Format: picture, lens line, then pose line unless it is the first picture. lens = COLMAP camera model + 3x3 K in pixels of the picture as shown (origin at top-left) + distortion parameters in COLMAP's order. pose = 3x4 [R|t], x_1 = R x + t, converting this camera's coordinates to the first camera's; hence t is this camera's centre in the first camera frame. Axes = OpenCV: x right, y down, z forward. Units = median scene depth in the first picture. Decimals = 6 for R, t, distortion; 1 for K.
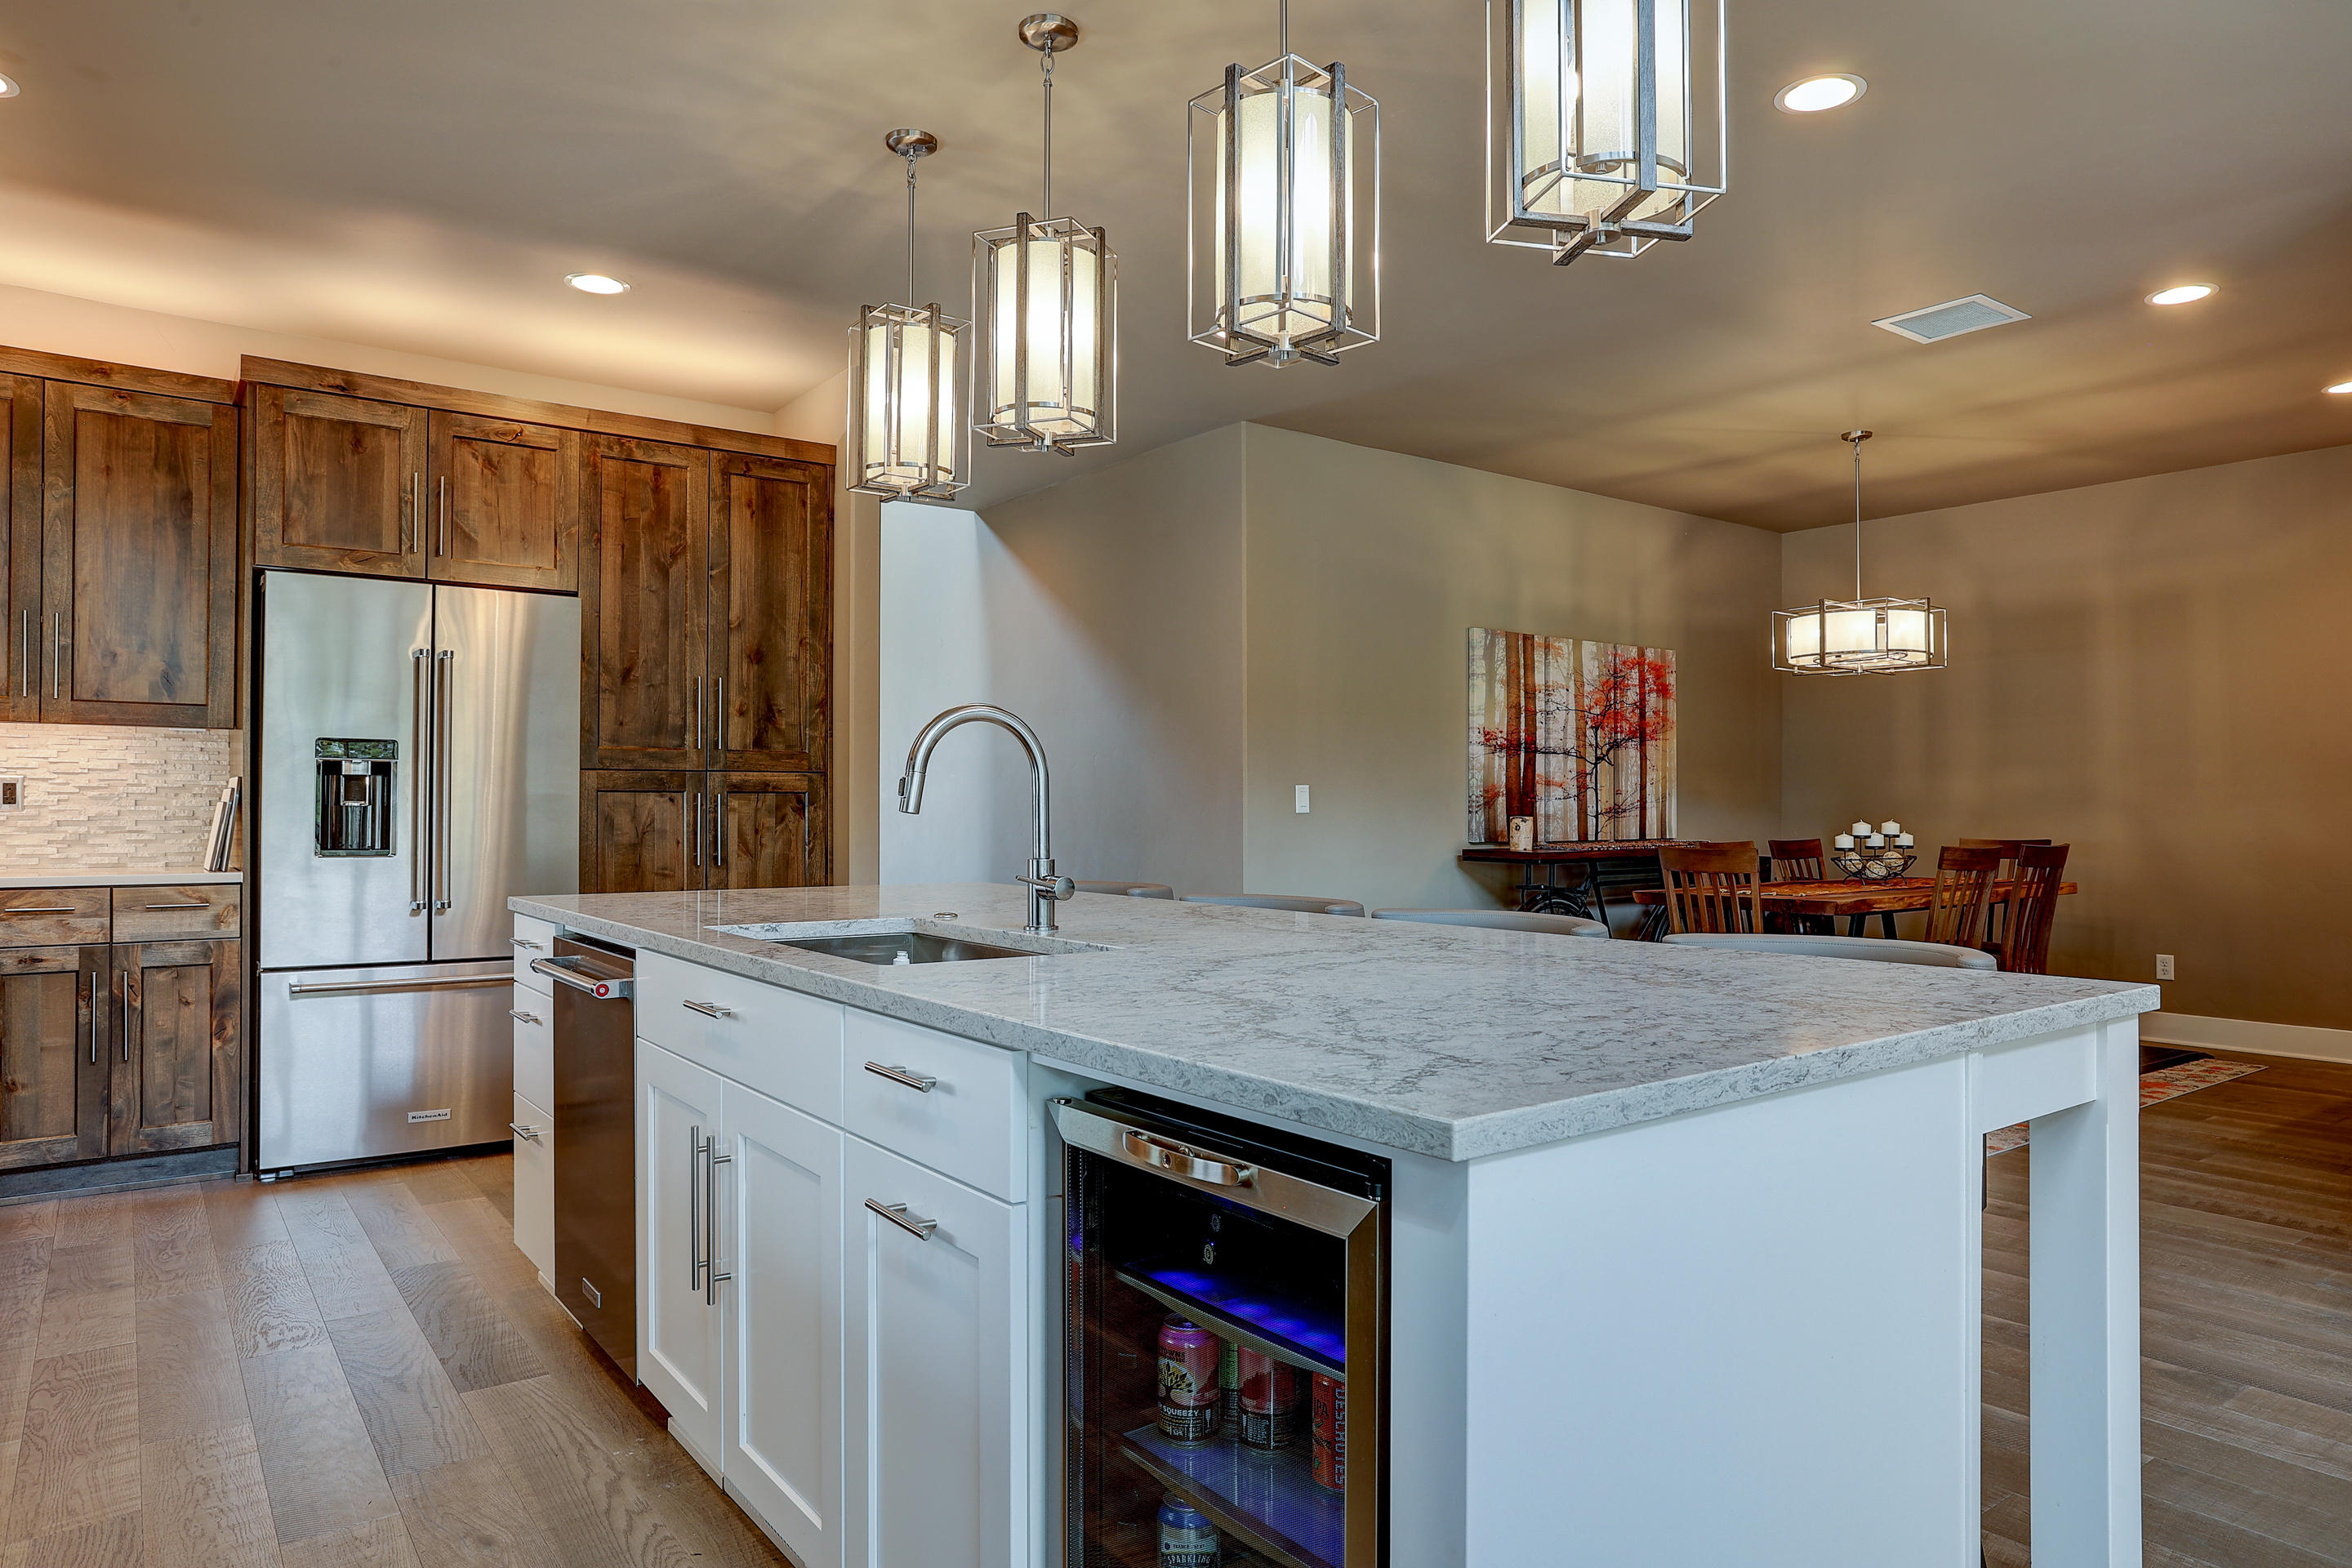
lens RADIAL K [[1457.2, 0, 1176.0], [0, 1457.2, 784.0], [0, 0, 1]] dist [-0.002121, -0.000052]
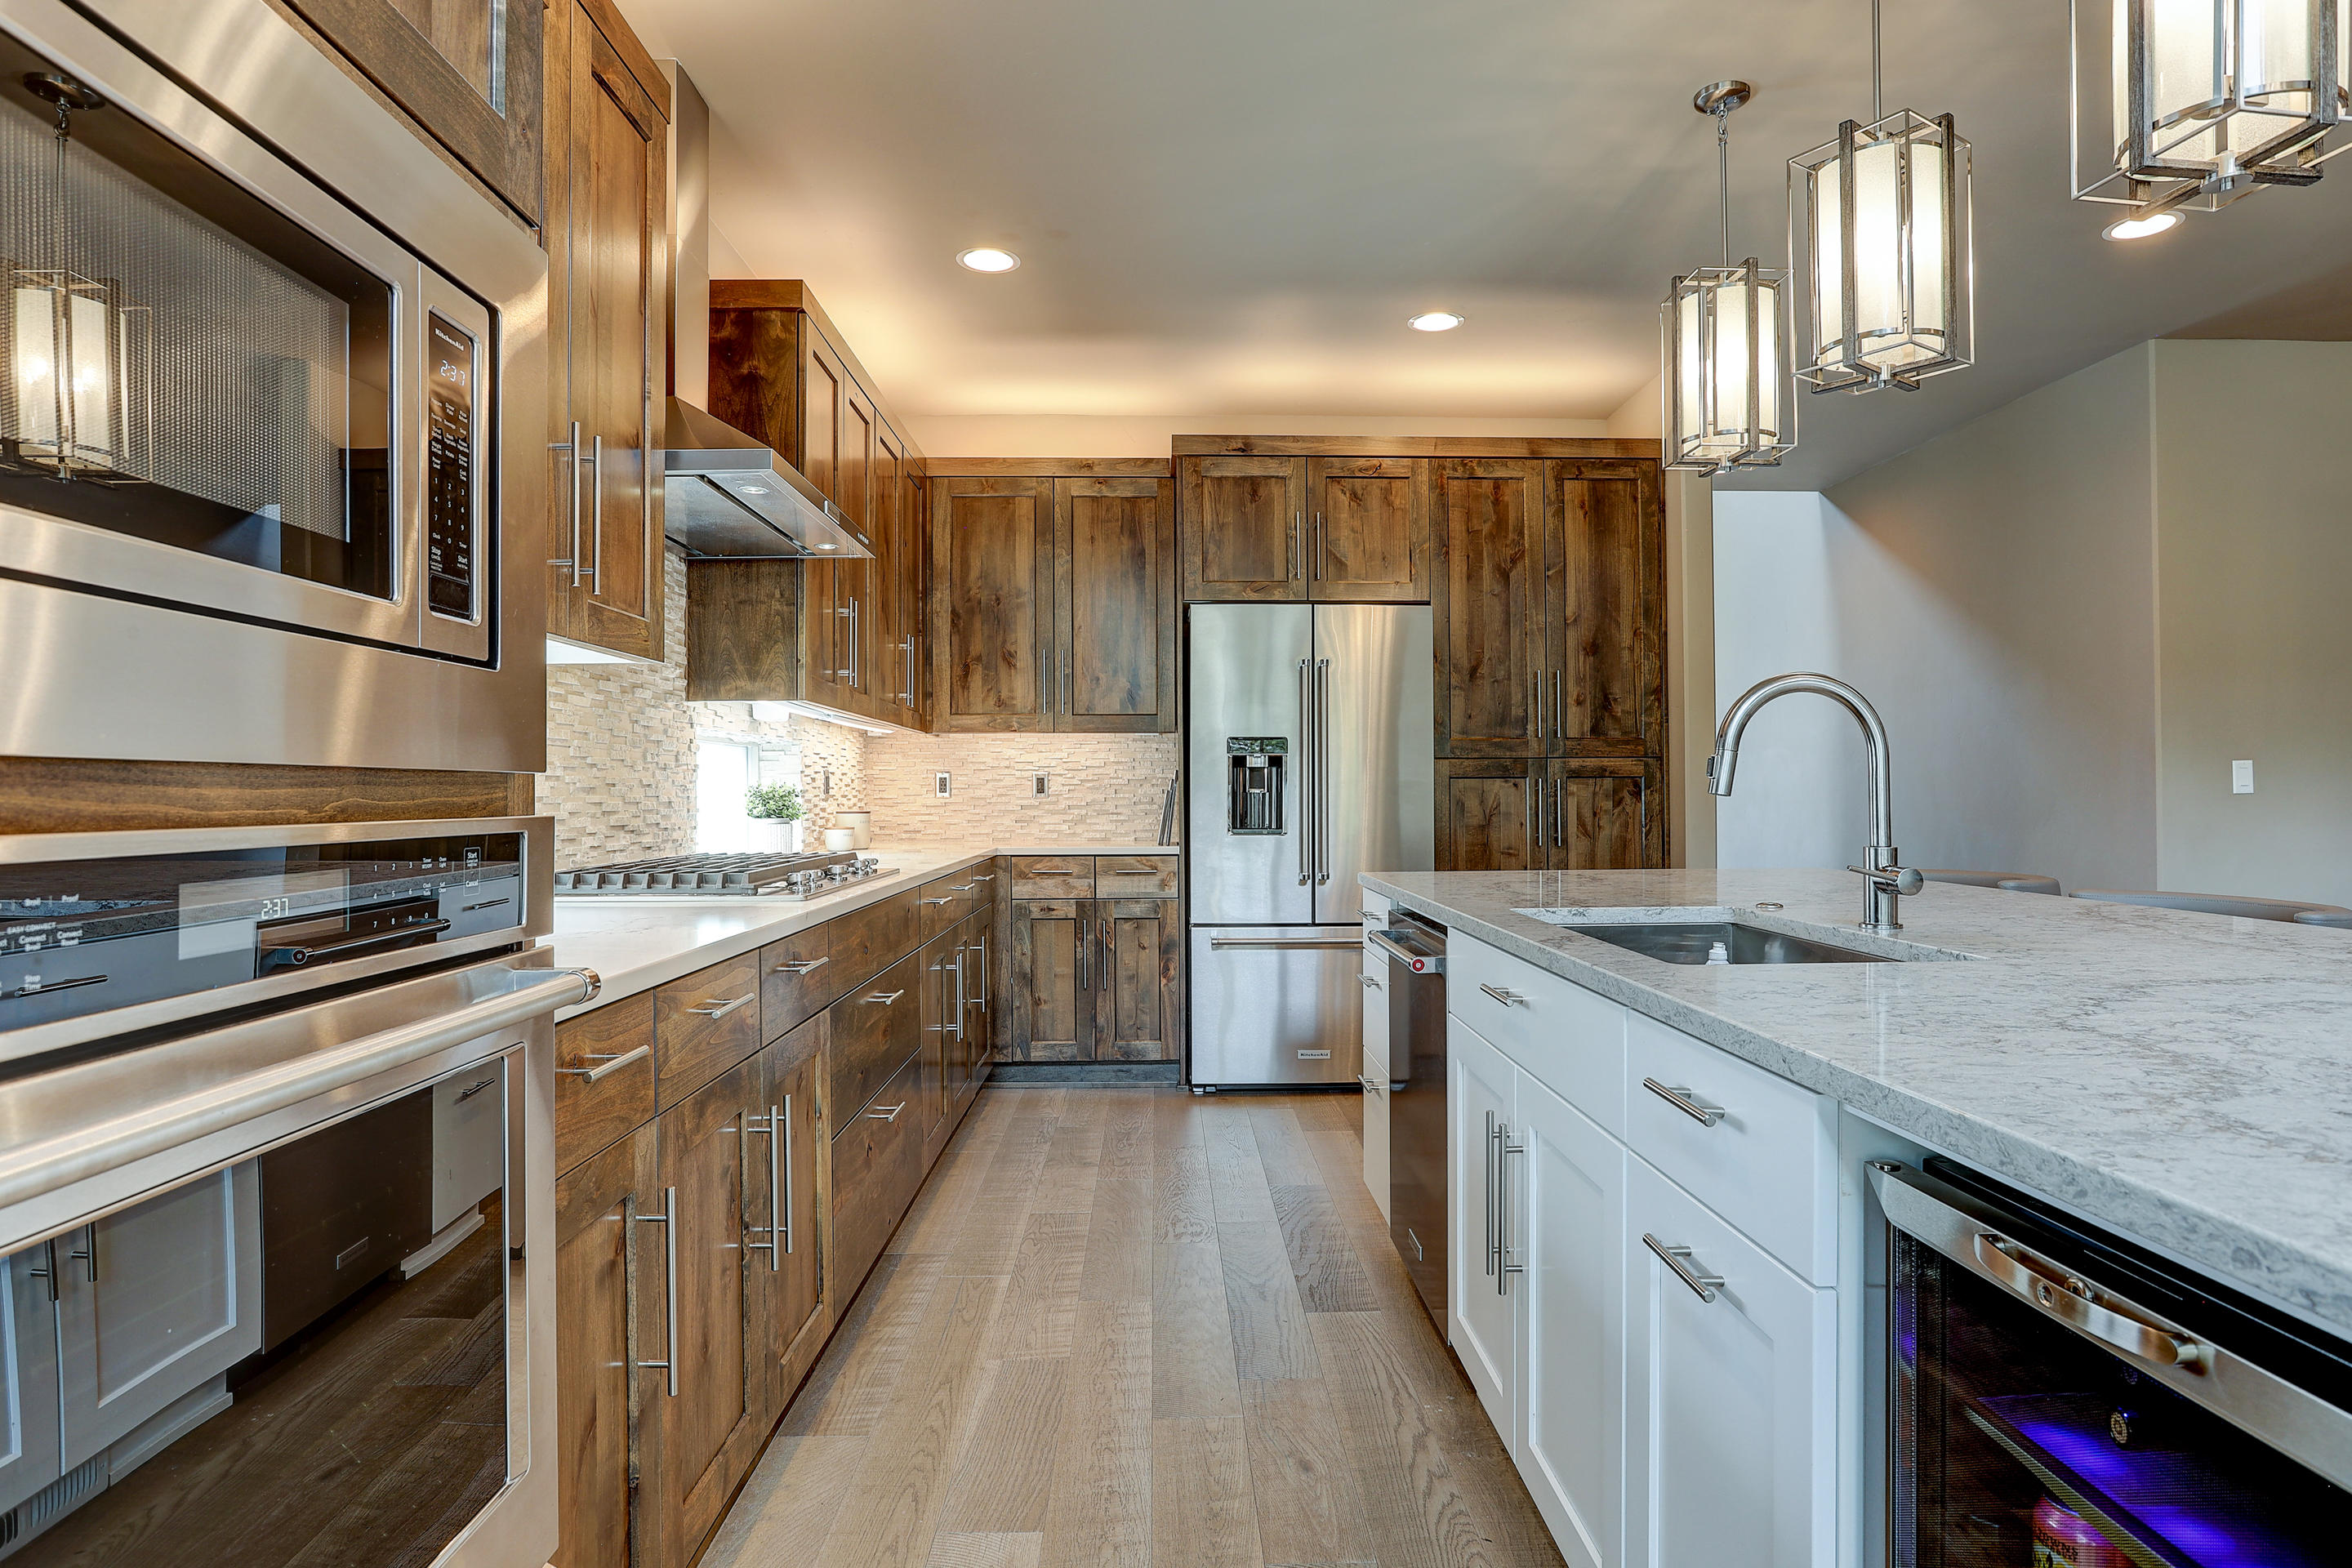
lens RADIAL K [[1296.5, 0, 1188.7], [0, 1296.5, 791.2], [0, 0, 1]] dist [-0.054509, 0.030748]
pose [[0.823585, -0.008115, -0.567134, 0.000695], [0.016619, 0.999814, 0.009828, 0.002845], [0.566949, -0.017519, 0.823567, 0.102152]]
